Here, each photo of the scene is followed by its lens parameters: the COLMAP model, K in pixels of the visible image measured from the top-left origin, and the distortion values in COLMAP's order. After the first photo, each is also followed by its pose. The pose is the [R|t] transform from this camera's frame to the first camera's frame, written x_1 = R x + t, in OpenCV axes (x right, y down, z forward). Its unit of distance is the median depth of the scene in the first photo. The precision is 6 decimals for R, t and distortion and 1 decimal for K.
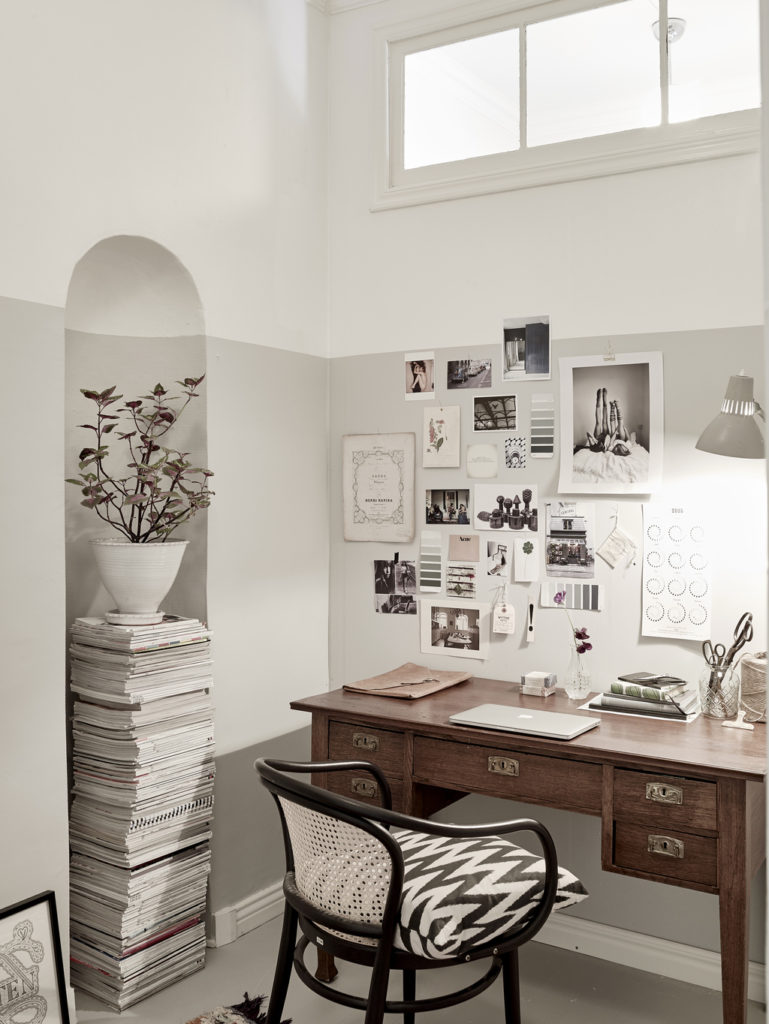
lens RADIAL K [[1046.4, 0, 384.5], [0, 1046.4, 512.0], [0, 0, 1]] dist [0.018659, 0.006436]
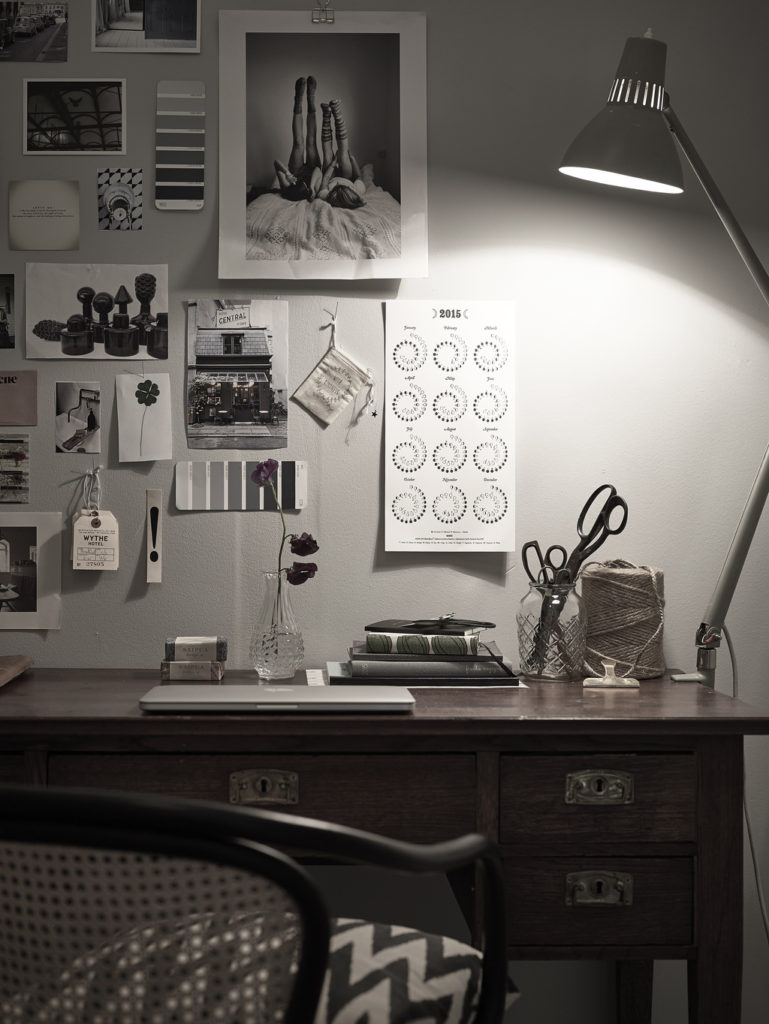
lens RADIAL K [[1867.5, 0, 384.5], [0, 1867.5, 512.0], [0, 0, 1]] dist [0.012168, -0.089706]
pose [[0.828227, -0.004984, 0.560371, -0.270048], [0.018851, 0.999642, -0.018971, 0.111576], [-0.560076, 0.026276, 0.828024, 0.213636]]
